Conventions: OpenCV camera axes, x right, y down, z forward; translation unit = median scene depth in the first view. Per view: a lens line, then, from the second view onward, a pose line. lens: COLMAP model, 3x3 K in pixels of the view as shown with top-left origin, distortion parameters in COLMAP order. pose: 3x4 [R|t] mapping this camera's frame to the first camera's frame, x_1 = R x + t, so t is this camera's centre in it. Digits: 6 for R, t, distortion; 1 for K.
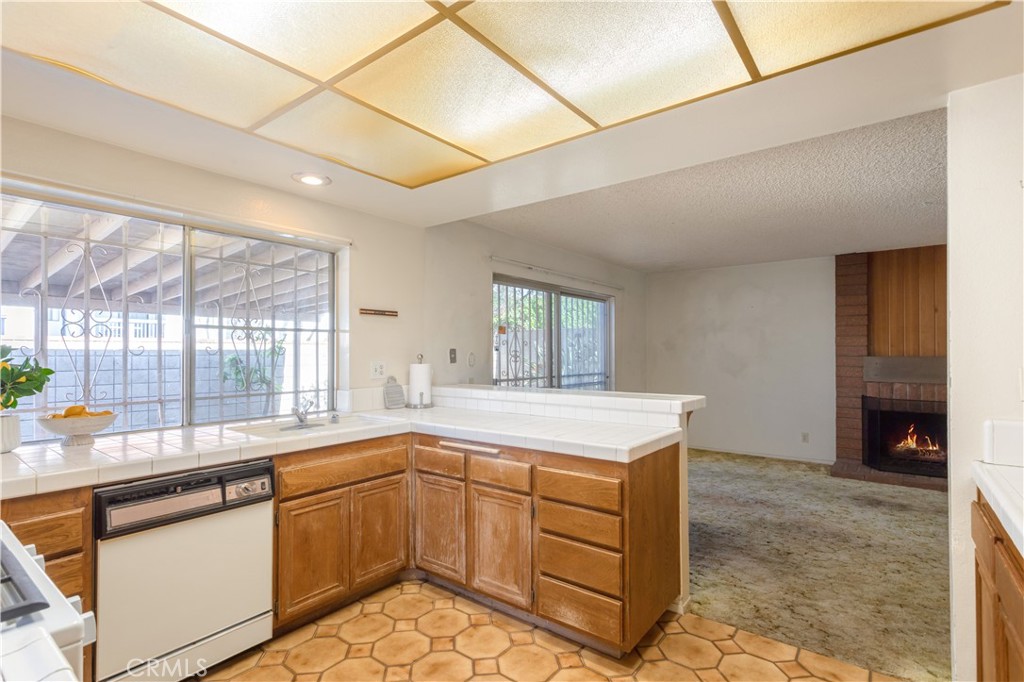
lens RADIAL K [[492.6, 0, 513.5], [0, 492.6, 345.3], [0, 0, 1]] dist [0.000812, 0.002267]
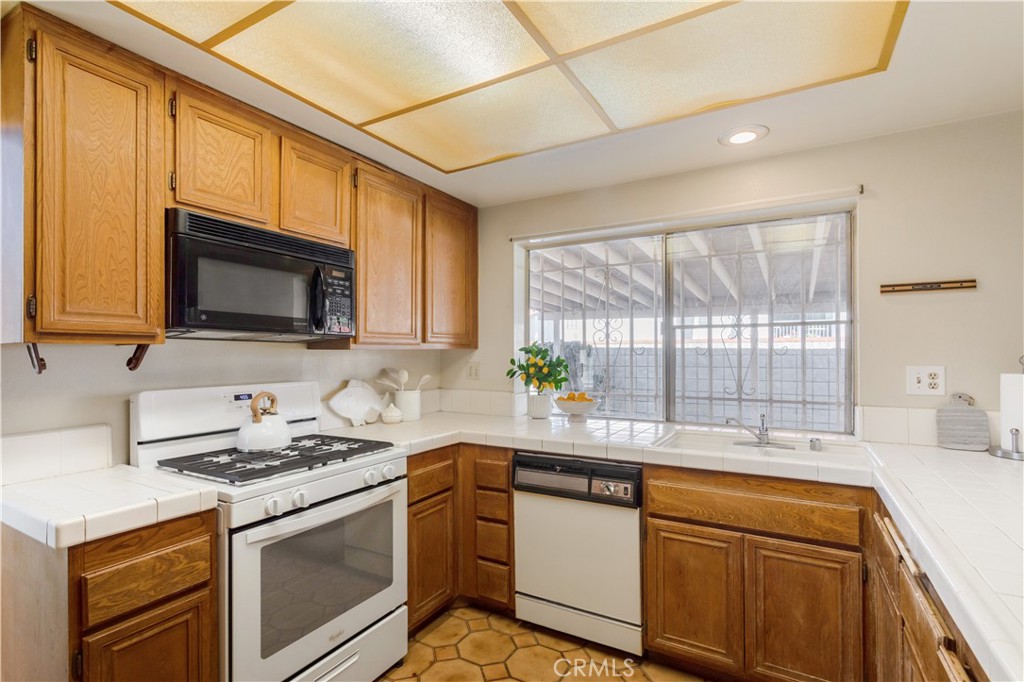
lens RADIAL K [[492.6, 0, 513.7], [0, 492.6, 350.5], [0, 0, 1]] dist [0.000812, 0.002267]
pose [[0.122923, -0.002676, -0.992413, 0.386504], [0.017240, 0.999851, -0.000560, 0.005967], [0.992267, -0.017041, 0.122950, 0.606990]]
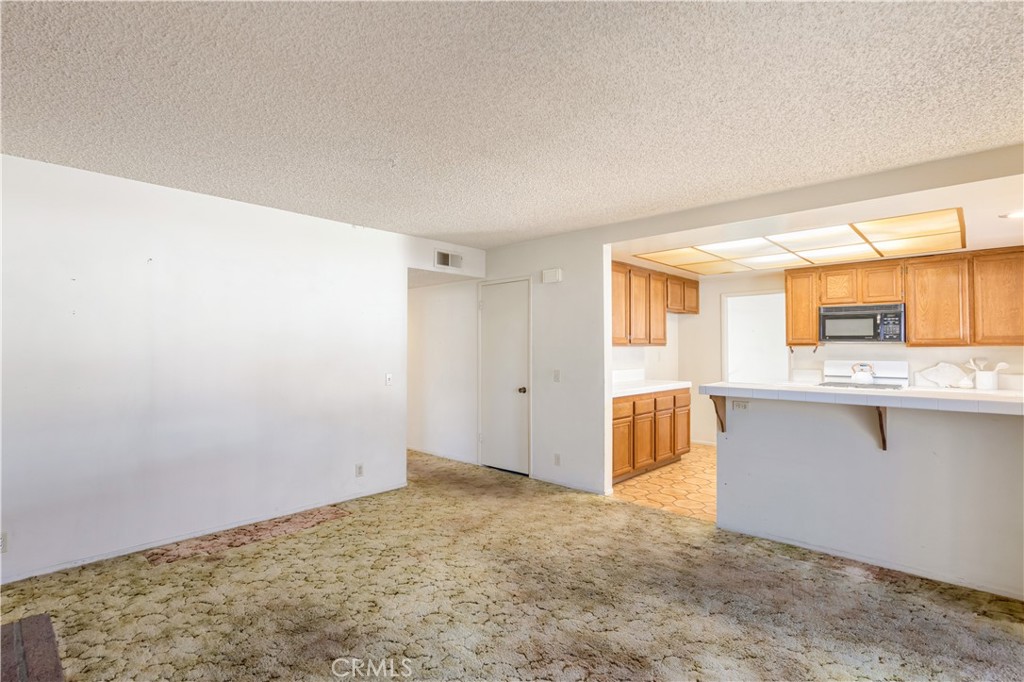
lens RADIAL K [[492.6, 0, 514.0], [0, 492.6, 341.6], [0, 0, 1]] dist [0.000812, 0.002267]
pose [[-0.995338, 0.000337, 0.096444, 0.890564], [-0.002109, 0.999679, -0.025266, 0.030627], [-0.096422, -0.025352, -0.995018, 2.758745]]
